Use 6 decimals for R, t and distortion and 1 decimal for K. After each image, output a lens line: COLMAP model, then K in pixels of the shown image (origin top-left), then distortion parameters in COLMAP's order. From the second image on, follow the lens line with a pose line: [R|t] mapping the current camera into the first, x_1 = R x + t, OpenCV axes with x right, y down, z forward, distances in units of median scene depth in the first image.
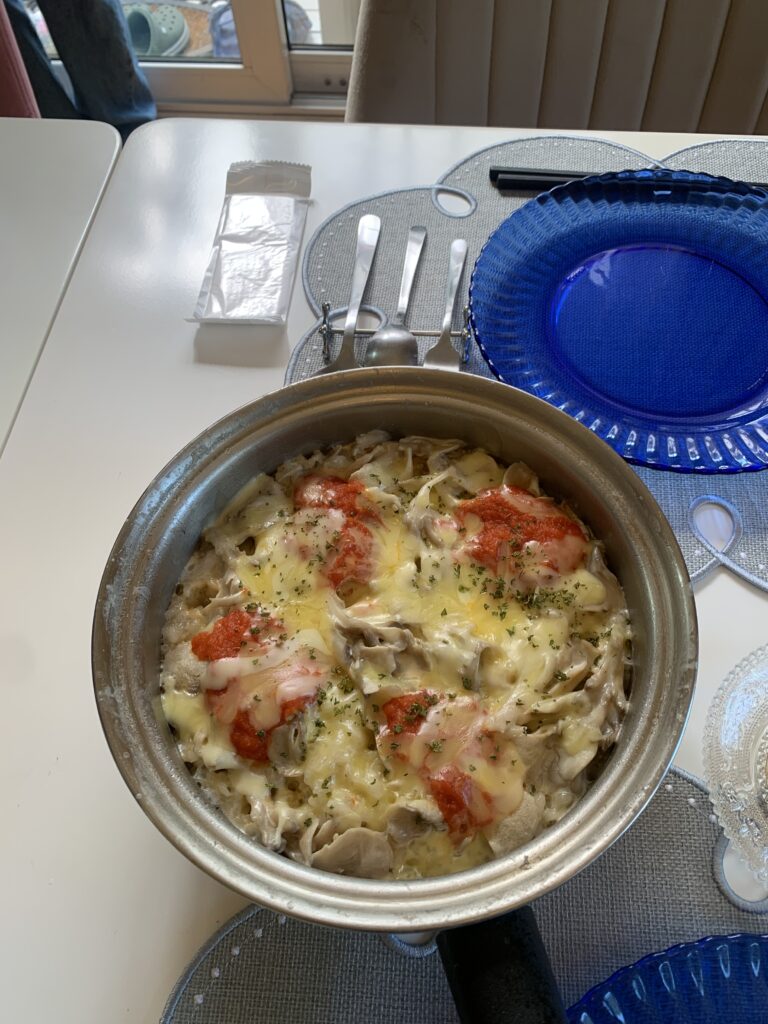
lens RADIAL K [[766.8, 0, 384.0], [0, 766.8, 512.0], [0, 0, 1]] dist [0.032447, -0.003031]
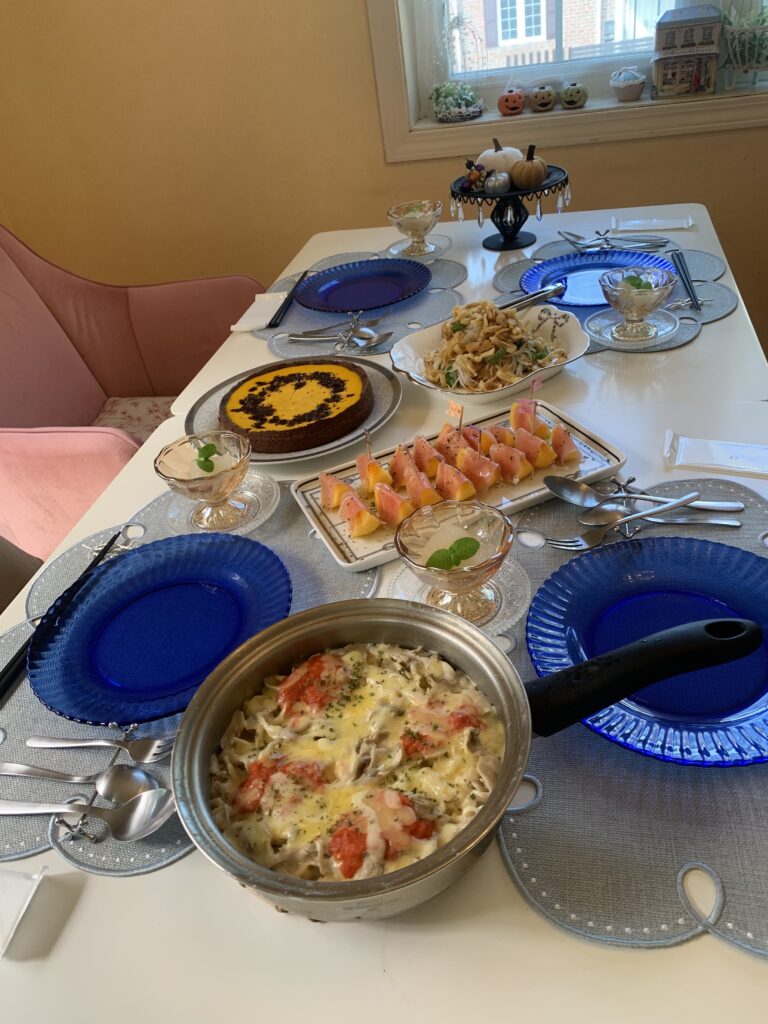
lens RADIAL K [[766.8, 0, 384.0], [0, 766.8, 512.0], [0, 0, 1]] dist [0.032447, -0.003031]
pose [[0.123237, -0.578549, 0.806284, -0.964007], [0.922229, 0.366809, 0.122245, -0.174951], [-0.366477, 0.728513, 0.578759, -0.293113]]
